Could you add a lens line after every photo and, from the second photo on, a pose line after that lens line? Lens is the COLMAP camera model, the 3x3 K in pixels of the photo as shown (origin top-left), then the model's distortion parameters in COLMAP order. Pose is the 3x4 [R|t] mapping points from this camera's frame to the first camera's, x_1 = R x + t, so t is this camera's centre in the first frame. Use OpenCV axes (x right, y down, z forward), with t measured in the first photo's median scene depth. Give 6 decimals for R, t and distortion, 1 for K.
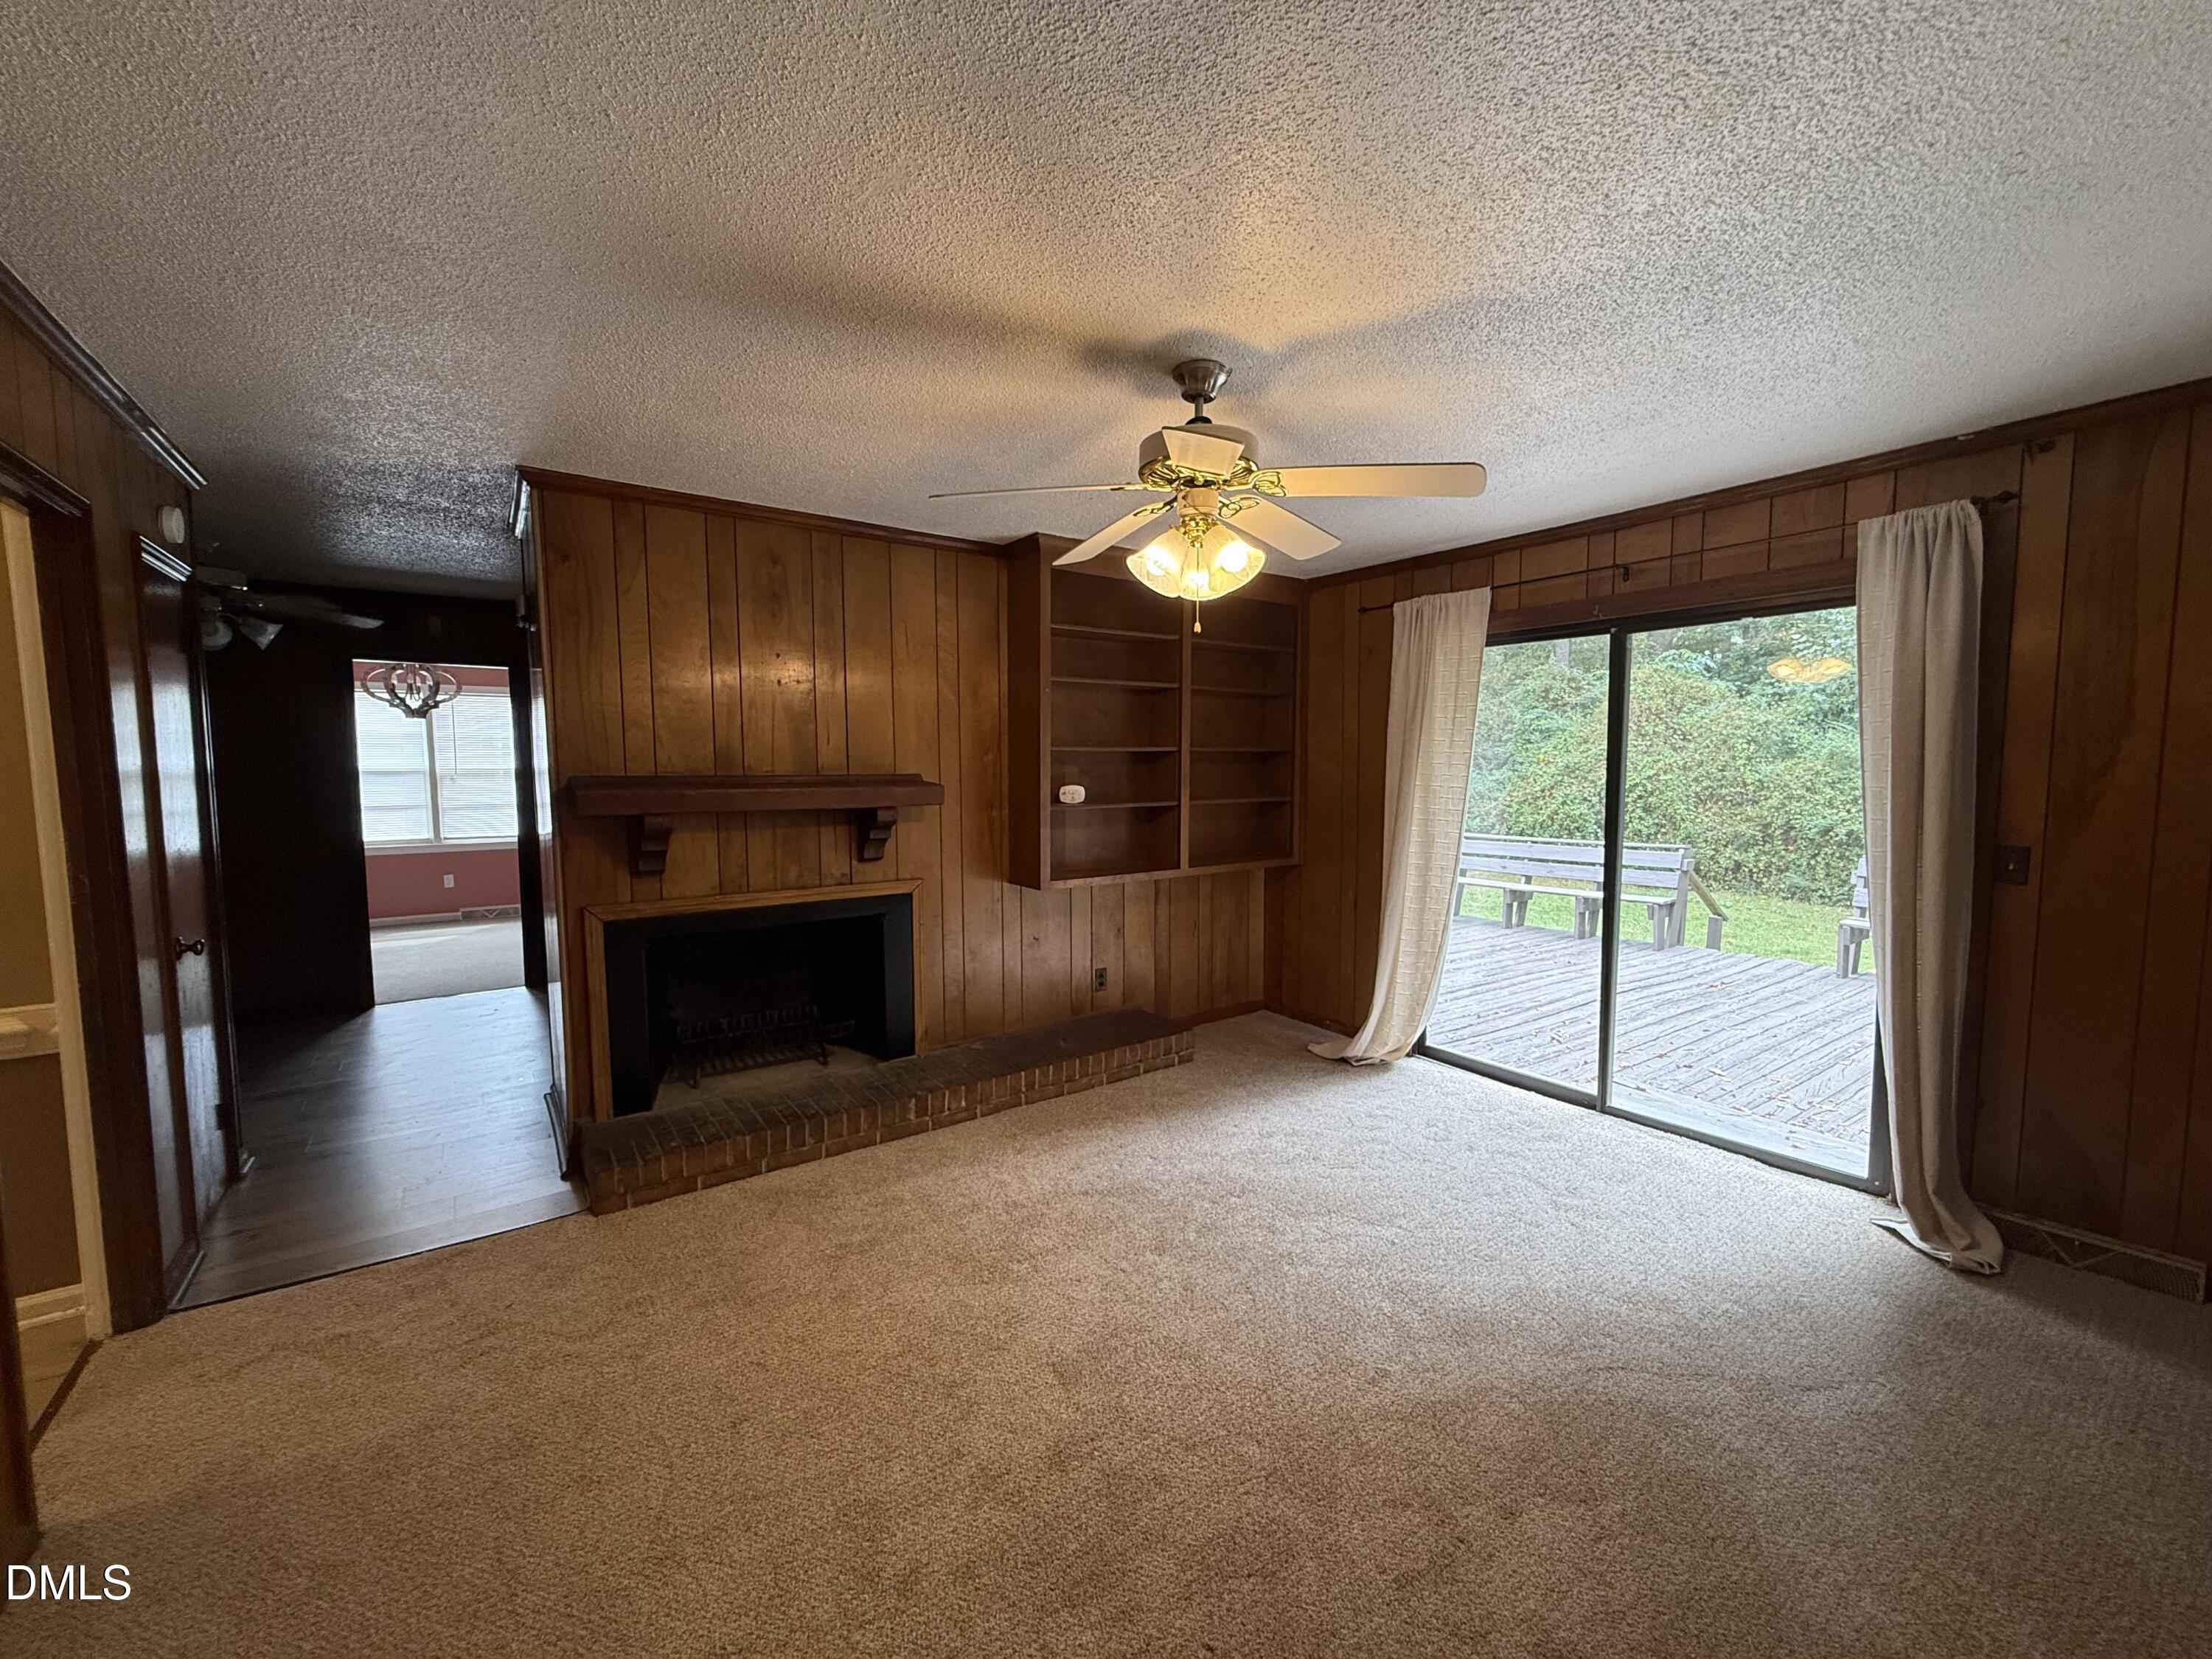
lens RADIAL K [[882.4, 0, 1104.5], [0, 882.4, 832.1], [0, 0, 1]] dist [0.001496, -0.000791]
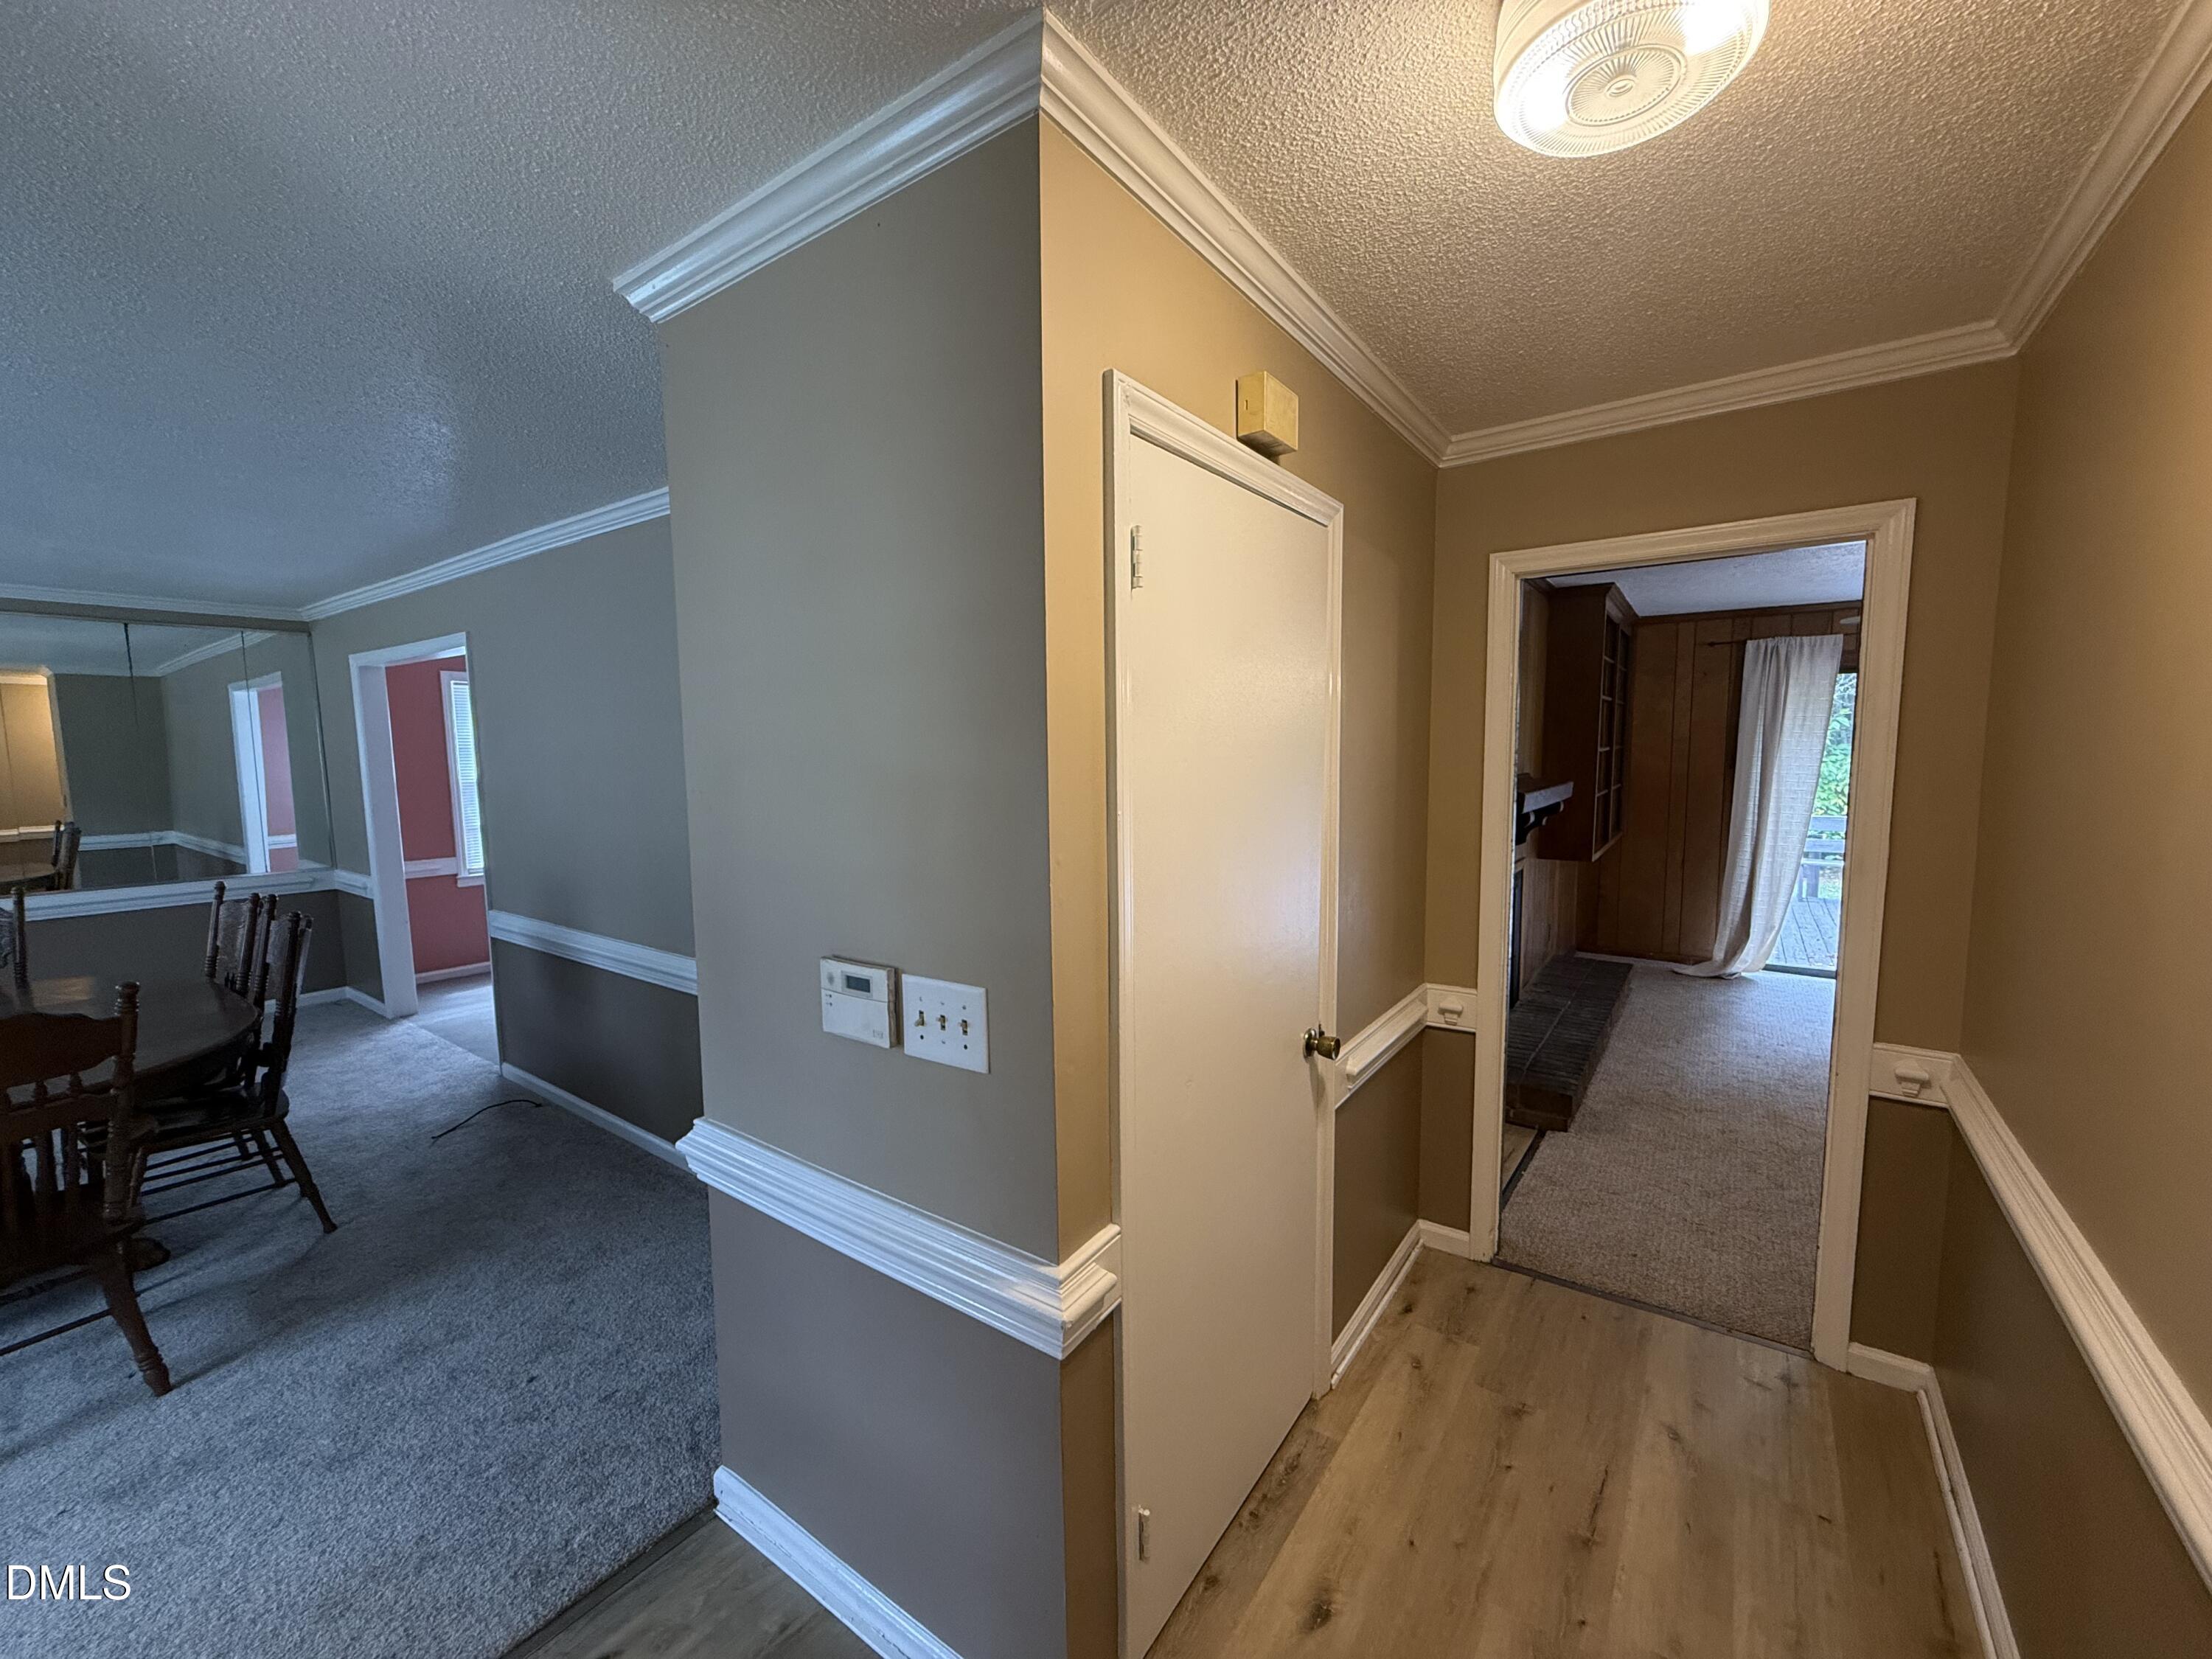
lens RADIAL K [[882.4, 0, 1101.1], [0, 882.4, 839.9], [0, 0, 1]] dist [0.001496, -0.000791]
pose [[0.941954, -0.050642, 0.331900, -1.104043], [0.046636, 0.998711, 0.020030, -0.023293], [-0.332486, -0.003388, 0.943102, 0.035219]]
